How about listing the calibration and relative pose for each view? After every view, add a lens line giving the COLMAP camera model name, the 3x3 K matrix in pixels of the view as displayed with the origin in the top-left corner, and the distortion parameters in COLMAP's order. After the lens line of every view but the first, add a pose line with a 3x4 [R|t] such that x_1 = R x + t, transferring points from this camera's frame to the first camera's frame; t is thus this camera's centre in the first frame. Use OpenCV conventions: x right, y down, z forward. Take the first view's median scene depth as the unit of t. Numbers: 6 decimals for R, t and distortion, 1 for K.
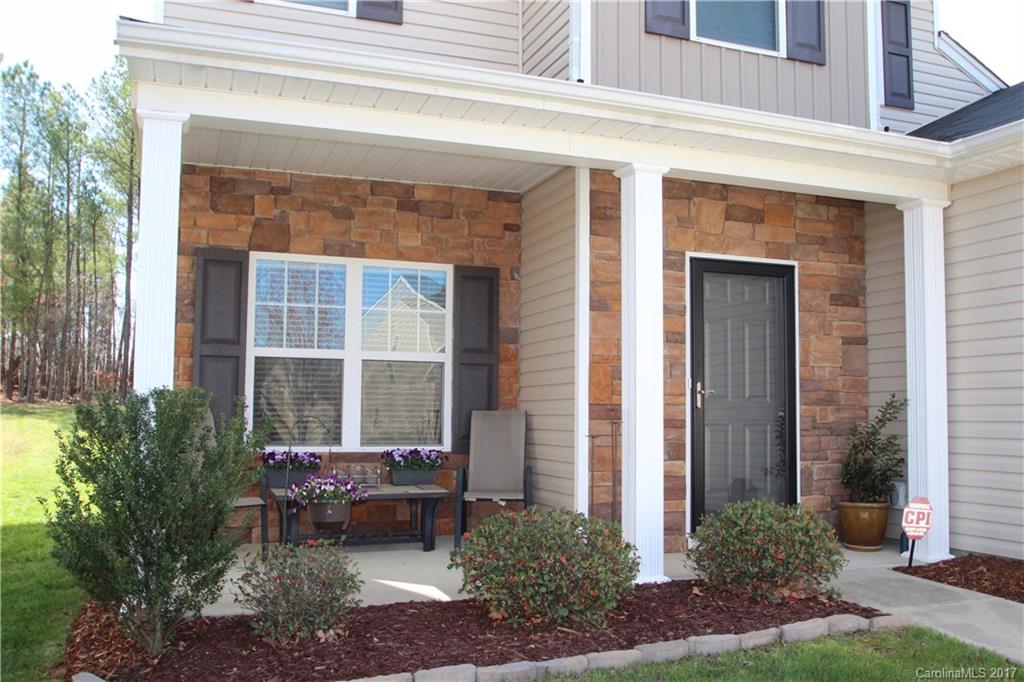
lens RADIAL K [[913.6, 0, 511.8], [0, 913.6, 340.9], [0, 0, 1]] dist [-0.052028, -0.007819]
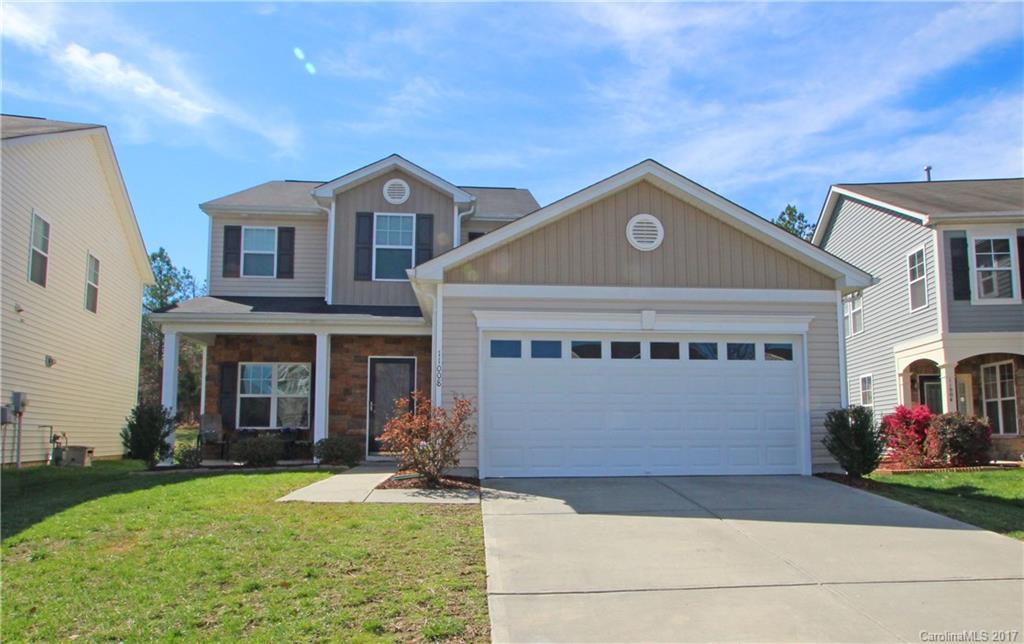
lens RADIAL K [[679.0, 0, 536.1], [0, 679.0, 364.7], [0, 0, 1]] dist [0.006408, 0.000409]
pose [[0.966599, -0.040461, -0.253080, 1.195322], [0.033247, 0.998911, -0.032721, 0.015347], [0.254128, 0.023214, 0.966892, -0.892608]]
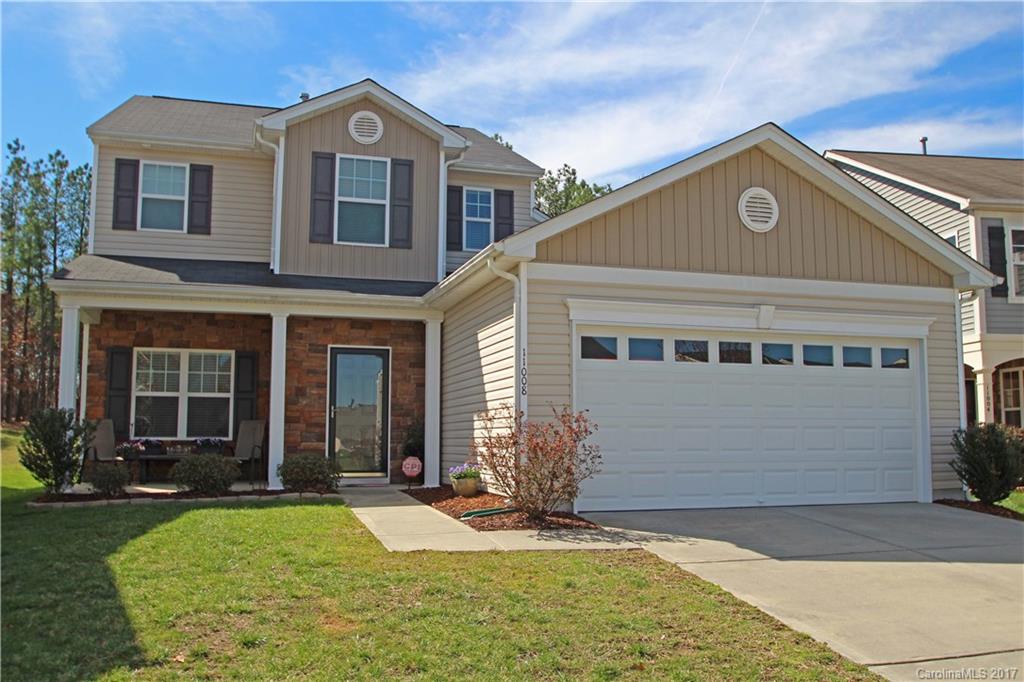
lens RADIAL K [[882.9, 0, 511.7], [0, 882.9, 344.6], [0, 0, 1]] dist [-0.051163, 0.000452]
pose [[0.997588, -0.015570, -0.067640, 0.734796], [0.013595, 0.999471, -0.029558, -0.030347], [0.068064, 0.028567, 0.997272, -0.995643]]
